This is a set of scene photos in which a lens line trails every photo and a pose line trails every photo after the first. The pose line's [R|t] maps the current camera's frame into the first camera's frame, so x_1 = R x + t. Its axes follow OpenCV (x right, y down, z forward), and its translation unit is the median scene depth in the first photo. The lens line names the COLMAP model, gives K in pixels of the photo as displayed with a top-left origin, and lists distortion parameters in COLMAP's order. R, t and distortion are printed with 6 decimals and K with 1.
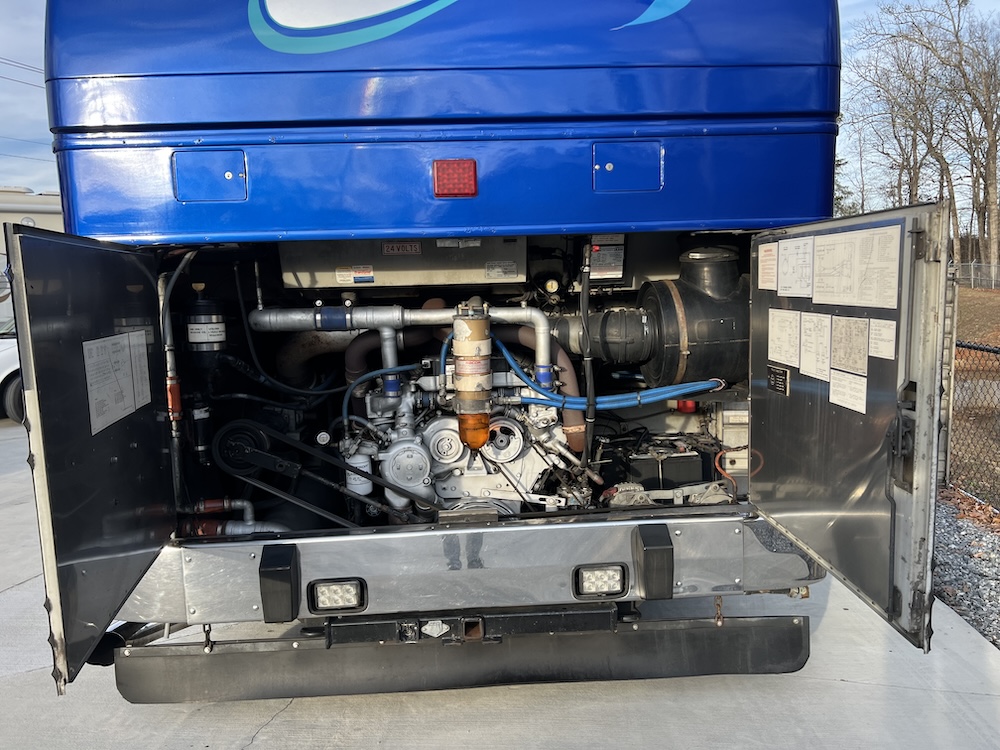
lens RADIAL K [[736.5, 0, 507.6], [0, 736.5, 374.4], [0, 0, 1]] dist [0.042449, -0.007578]
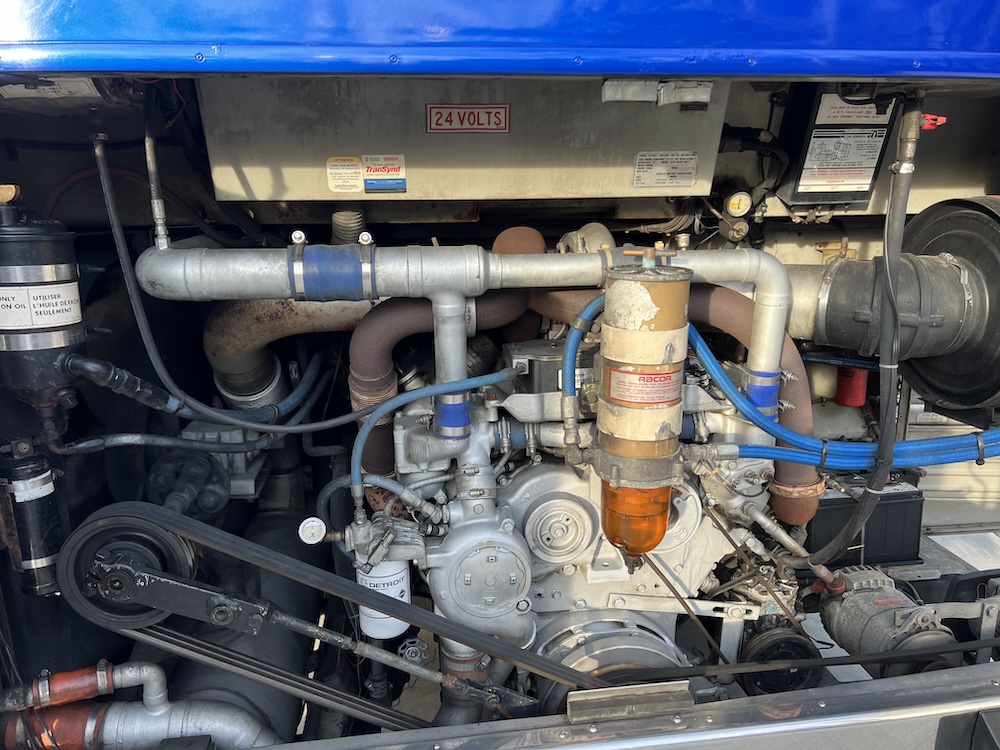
lens RADIAL K [[760.3, 0, 502.3], [0, 760.3, 378.5], [0, 0, 1]] dist [0.055187, -0.066402]
pose [[0.998054, 0.002100, 0.062323, -0.154740], [-0.008793, 0.994187, 0.107311, -0.059668], [-0.061735, -0.107651, 0.992270, 0.507814]]
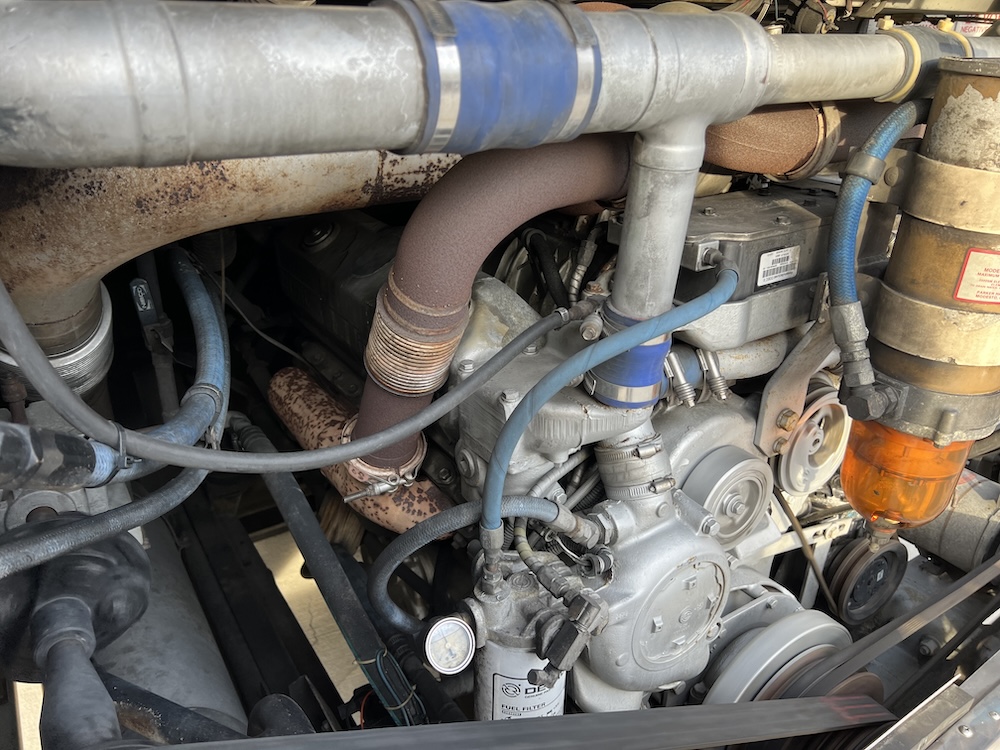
lens RADIAL K [[760.3, 0, 502.3], [0, 760.3, 378.5], [0, 0, 1]] dist [0.055187, -0.066402]
pose [[0.872521, -0.175282, 0.456052, -0.317110], [0.032690, 0.952282, 0.303464, -0.059209], [-0.487481, -0.249870, 0.836616, 0.792570]]
